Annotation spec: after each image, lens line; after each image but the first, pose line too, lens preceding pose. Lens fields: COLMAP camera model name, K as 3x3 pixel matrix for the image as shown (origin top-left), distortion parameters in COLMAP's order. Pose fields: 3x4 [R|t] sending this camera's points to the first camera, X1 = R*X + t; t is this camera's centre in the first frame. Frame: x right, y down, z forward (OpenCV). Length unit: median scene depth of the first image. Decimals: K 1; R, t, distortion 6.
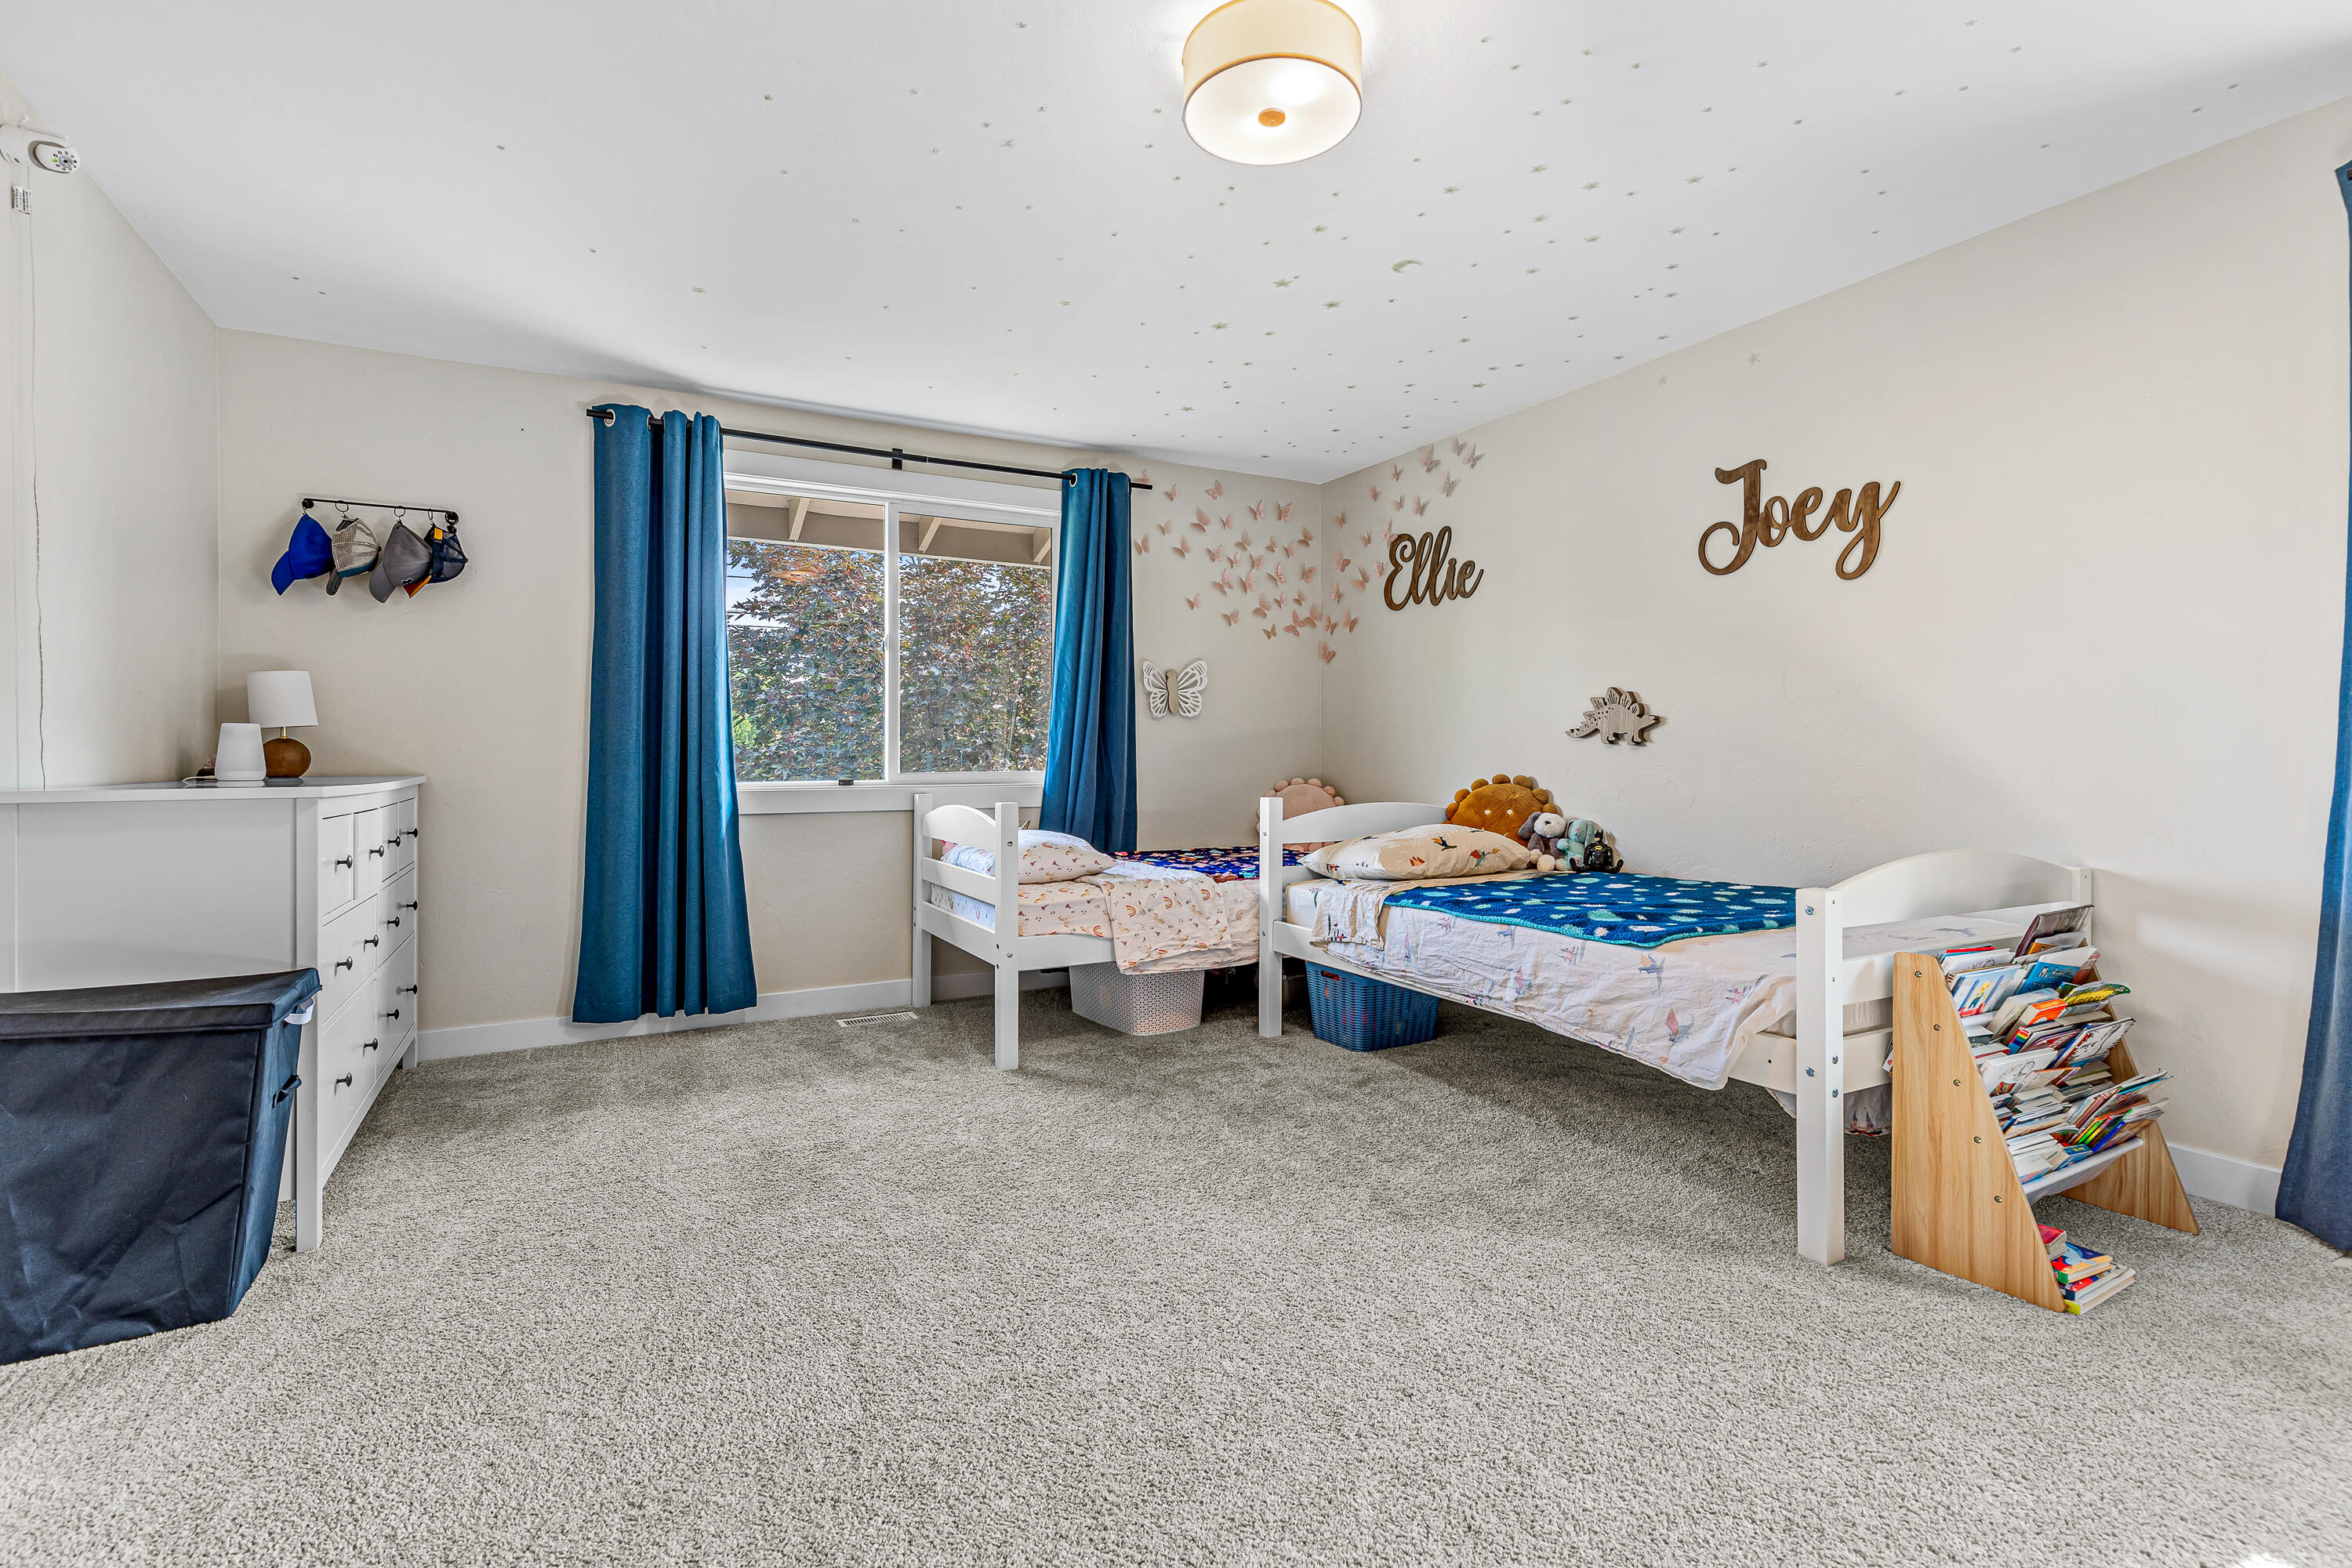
lens RADIAL K [[1079.8, 0, 1177.4], [0, 1079.8, 748.7], [0, 0, 1]] dist [0.010695, -0.000233]
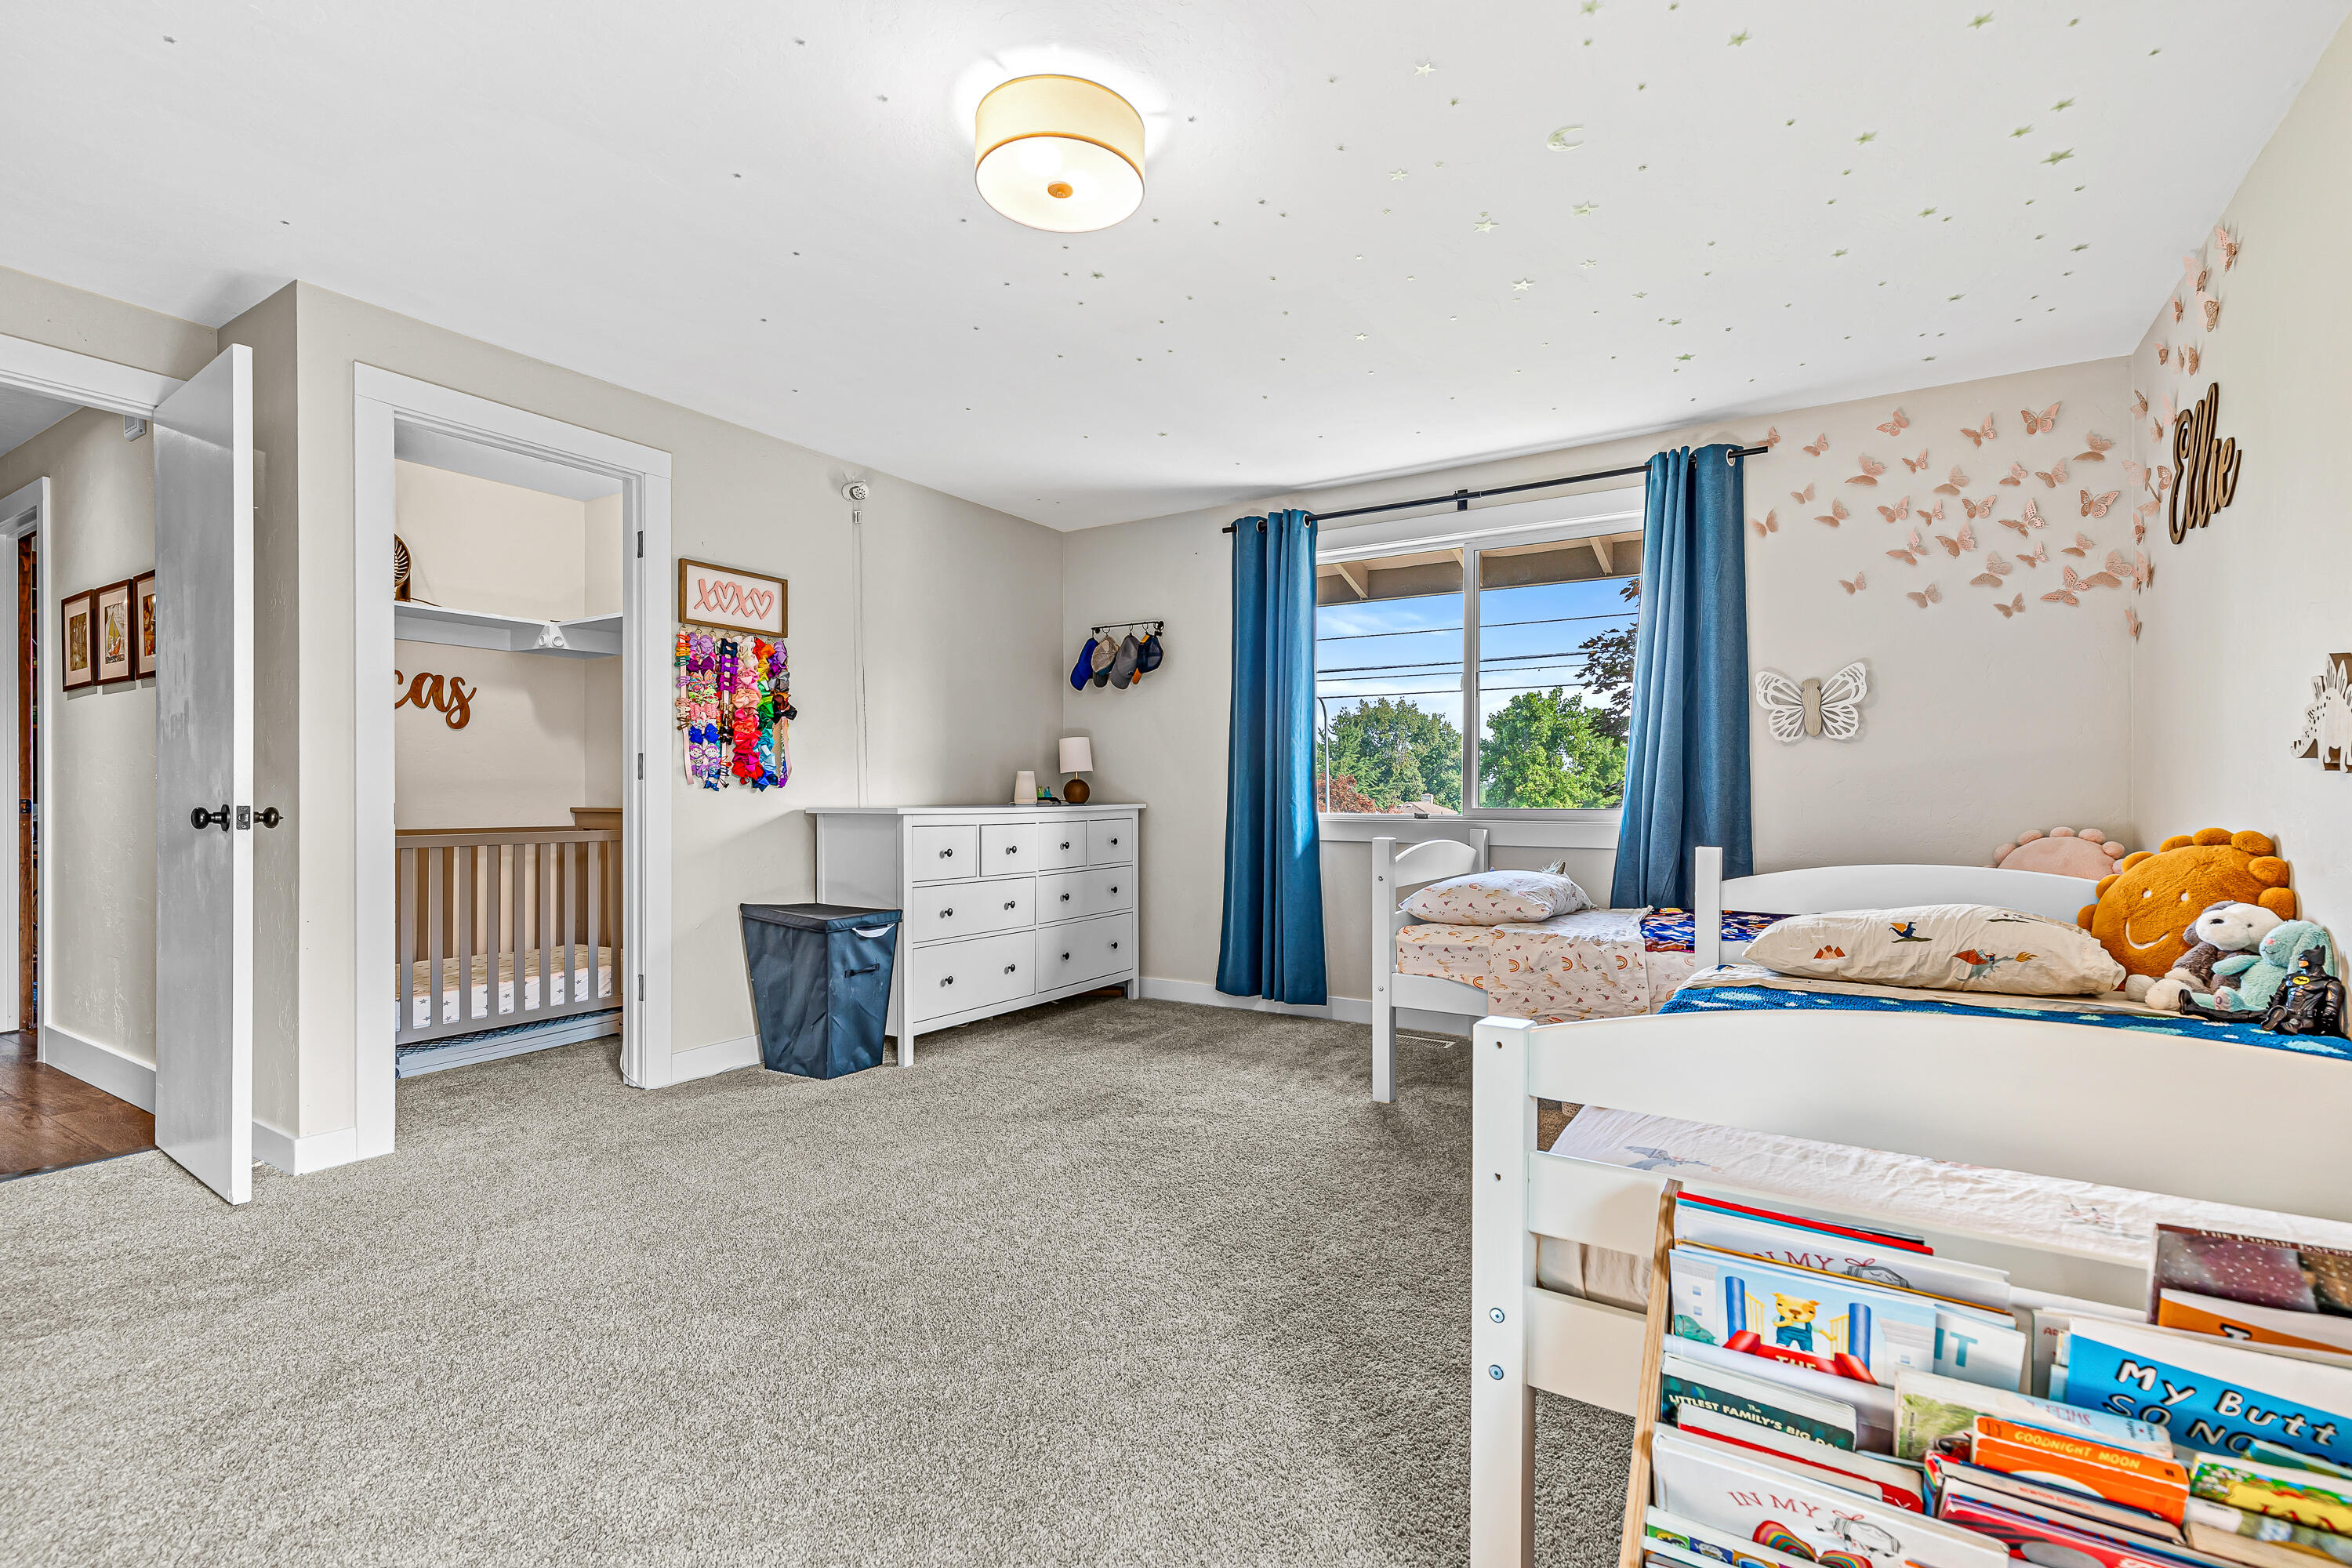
lens RADIAL K [[1067.3, 0, 1176.0], [0, 1067.3, 784.0], [0, 0, 1]] dist [0.007590, -0.000174]
pose [[0.494612, -0.003015, -0.869109, 0.488669], [0.004763, 0.999988, -0.000758, -0.000391], [0.869101, -0.003764, 0.494620, 0.269217]]
